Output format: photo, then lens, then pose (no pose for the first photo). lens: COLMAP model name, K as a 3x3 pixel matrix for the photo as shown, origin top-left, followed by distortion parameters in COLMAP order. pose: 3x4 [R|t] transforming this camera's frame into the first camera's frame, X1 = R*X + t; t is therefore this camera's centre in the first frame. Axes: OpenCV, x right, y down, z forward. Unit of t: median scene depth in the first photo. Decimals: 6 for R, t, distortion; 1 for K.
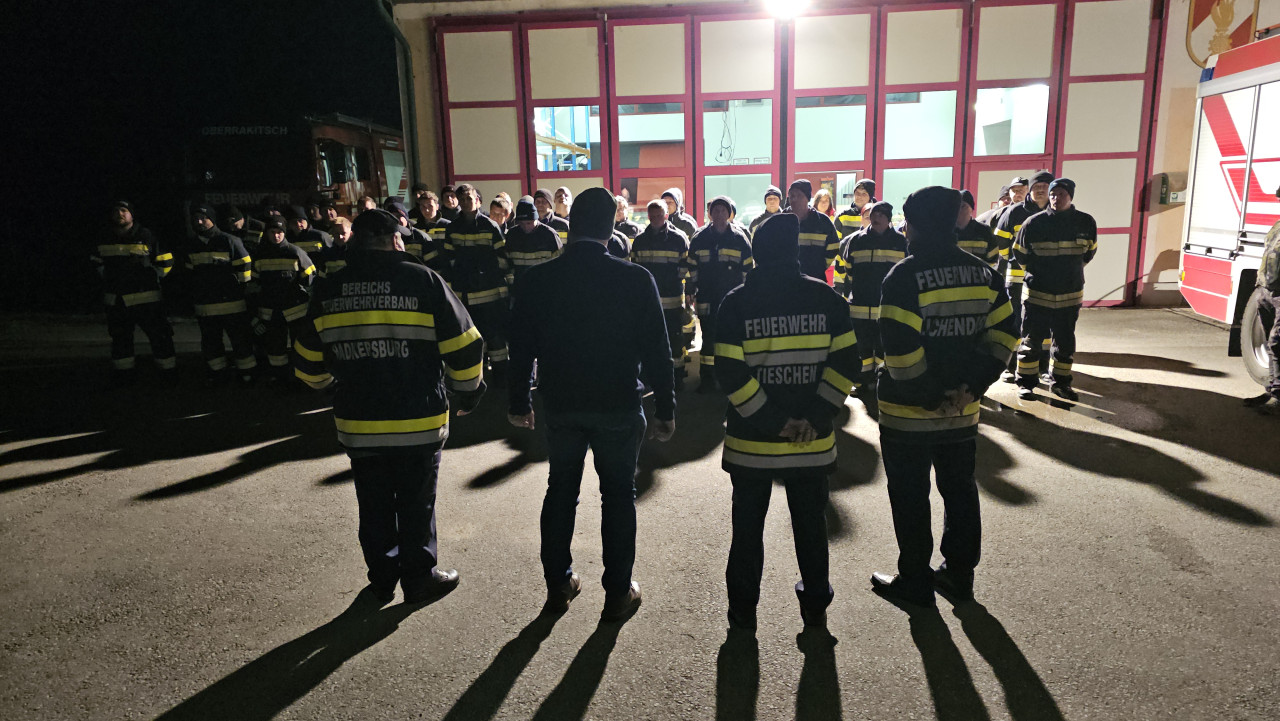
lens RADIAL K [[915.7, 0, 640.0], [0, 915.7, 360.5], [0, 0, 1]] dist [0.047117, 0.000612]
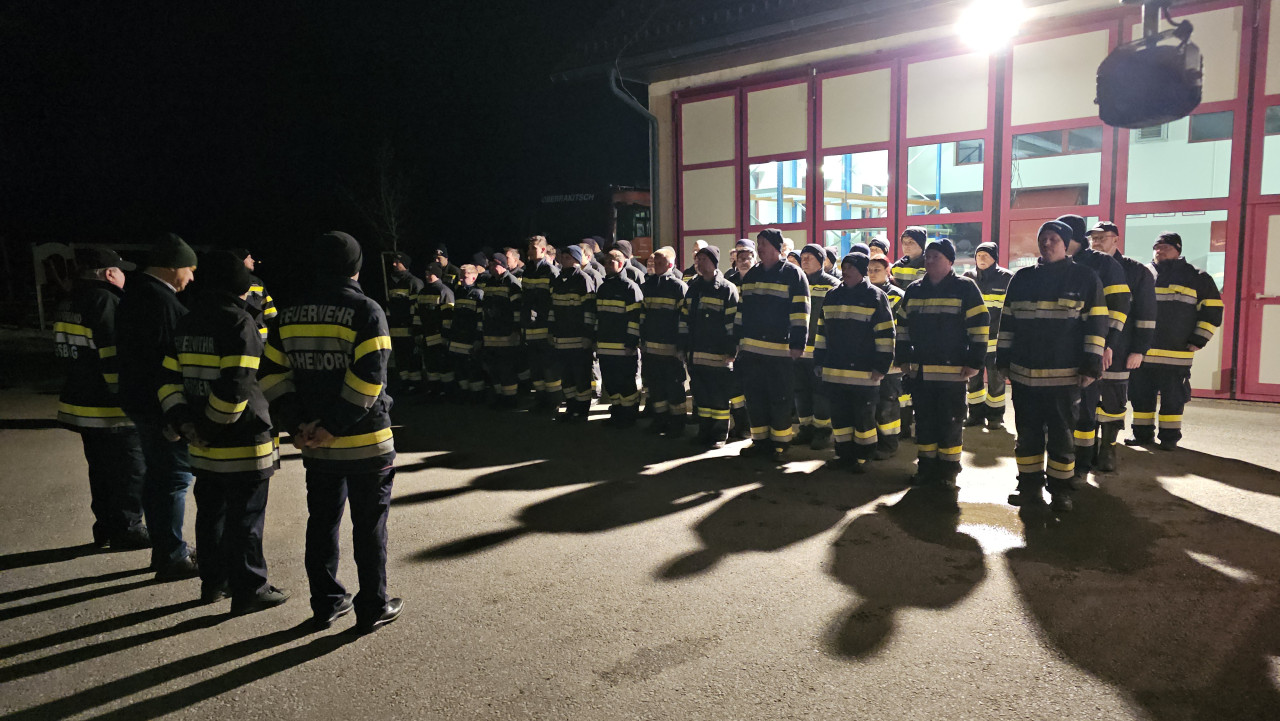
lens RADIAL K [[895.5, 0, 640.0], [0, 895.5, 360.5], [0, 0, 1]] dist [0.013887, 0.000182]
pose [[0.795422, 0.073034, -0.601640, 0.419077], [-0.109408, 0.993707, -0.024020, -0.016779], [0.596099, 0.084930, 0.798406, 0.134526]]
